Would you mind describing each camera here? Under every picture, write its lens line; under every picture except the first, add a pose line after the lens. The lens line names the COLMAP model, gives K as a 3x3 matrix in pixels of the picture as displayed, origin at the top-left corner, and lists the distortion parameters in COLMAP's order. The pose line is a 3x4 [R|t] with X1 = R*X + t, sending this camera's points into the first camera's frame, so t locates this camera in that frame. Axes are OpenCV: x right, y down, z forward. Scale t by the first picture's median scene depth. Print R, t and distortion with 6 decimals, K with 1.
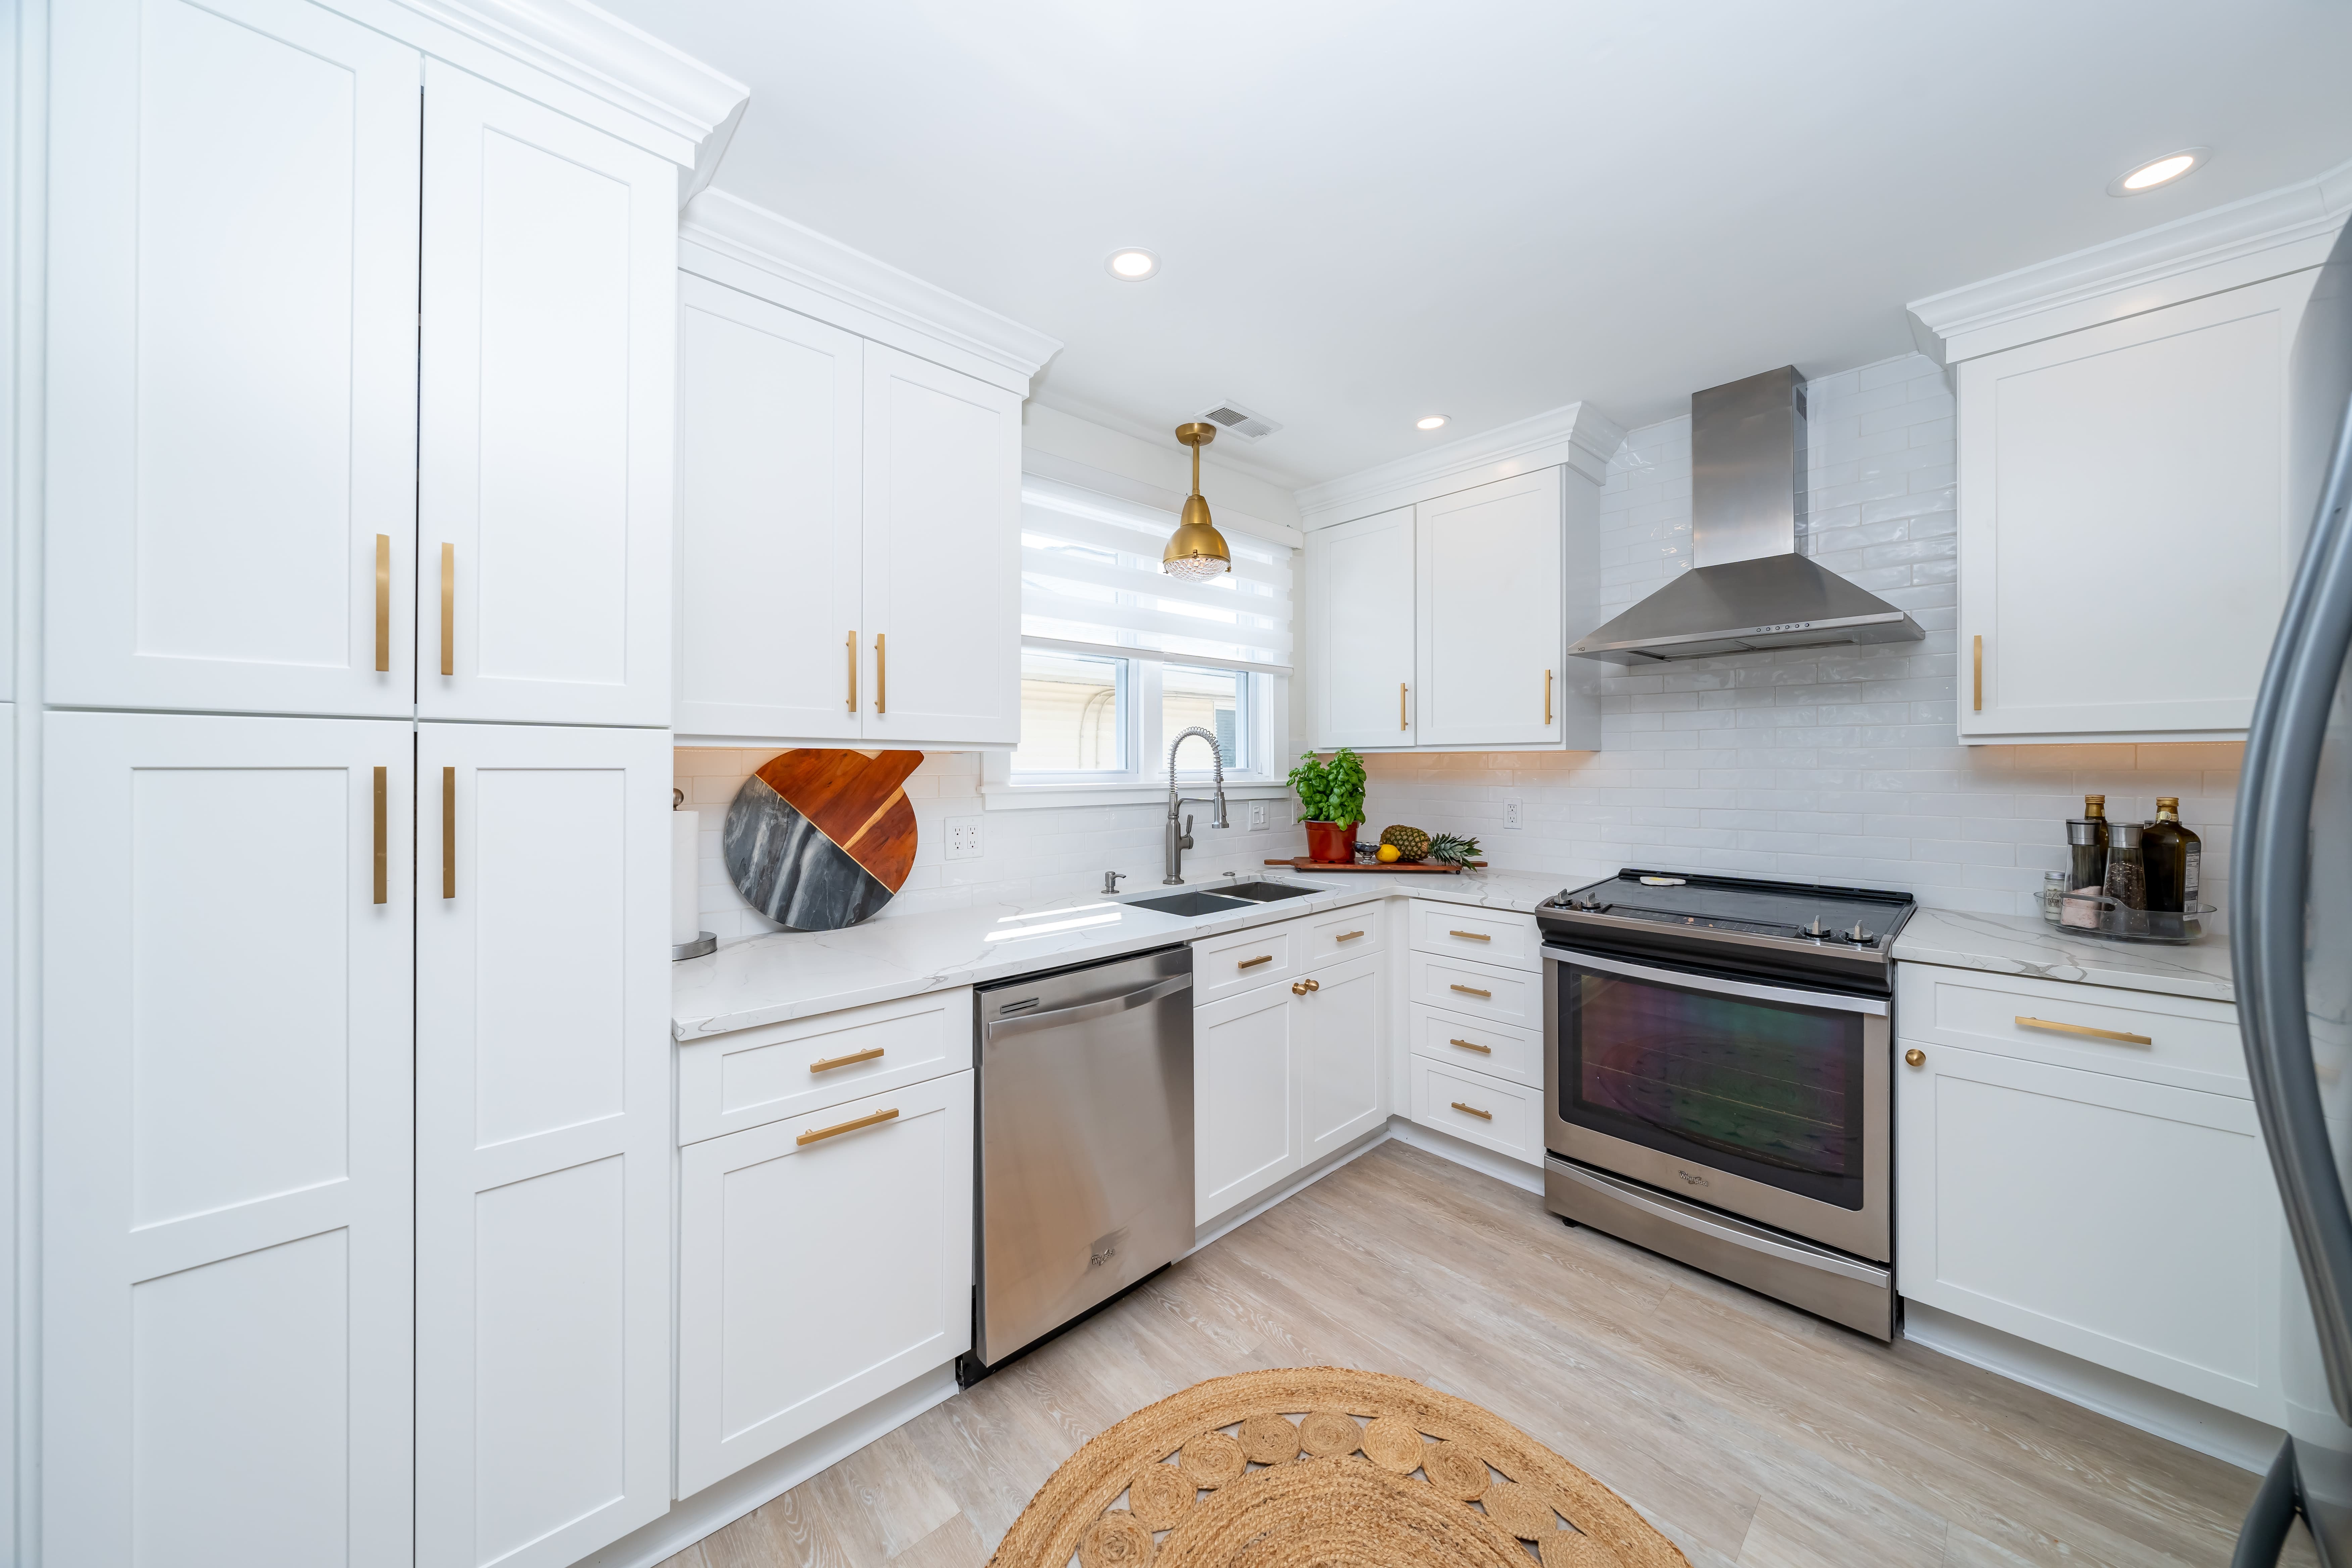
lens RADIAL K [[864.6, 0, 1173.6], [0, 864.6, 761.8], [0, 0, 1]] dist [-0.012395, -0.000049]
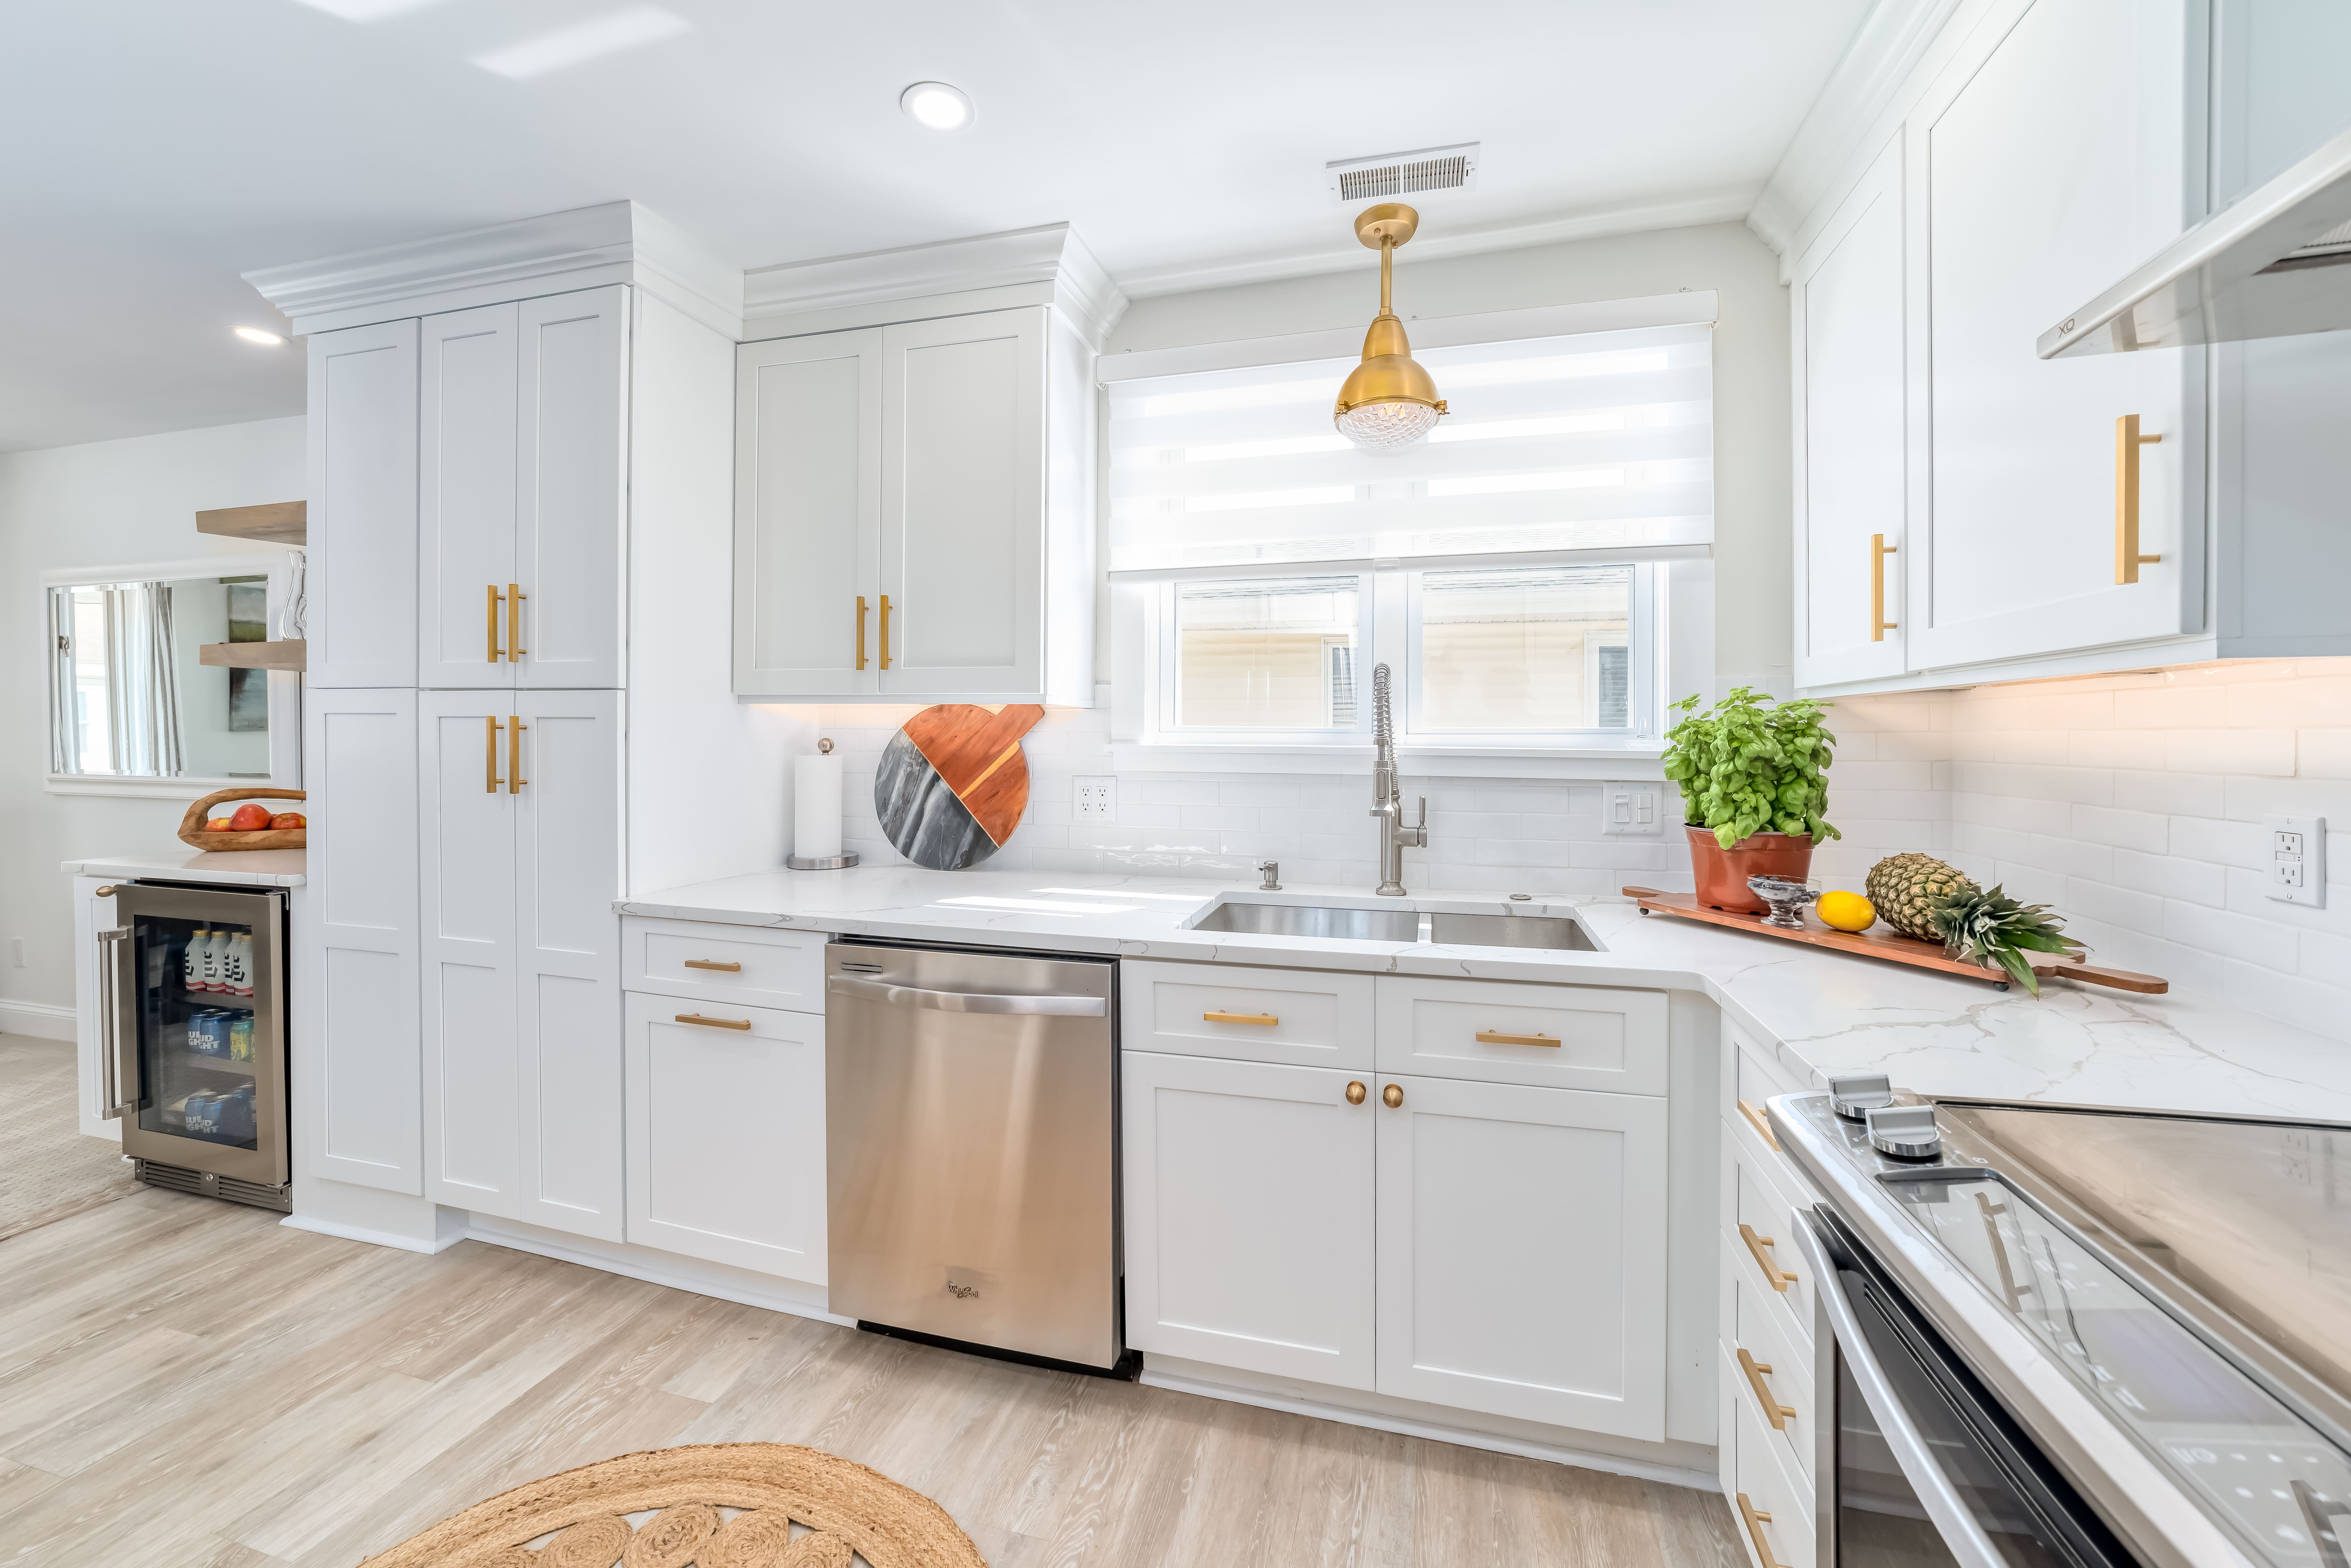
lens RADIAL K [[864.2, 0, 1145.0], [0, 864.2, 749.2], [0, 0, 1]] dist [-0.012395, -0.000049]
pose [[0.504007, 0.021531, -0.863431, 0.667088], [-0.002937, 0.999726, 0.023215, 0.014500], [0.863694, -0.009165, 0.503933, 0.661472]]
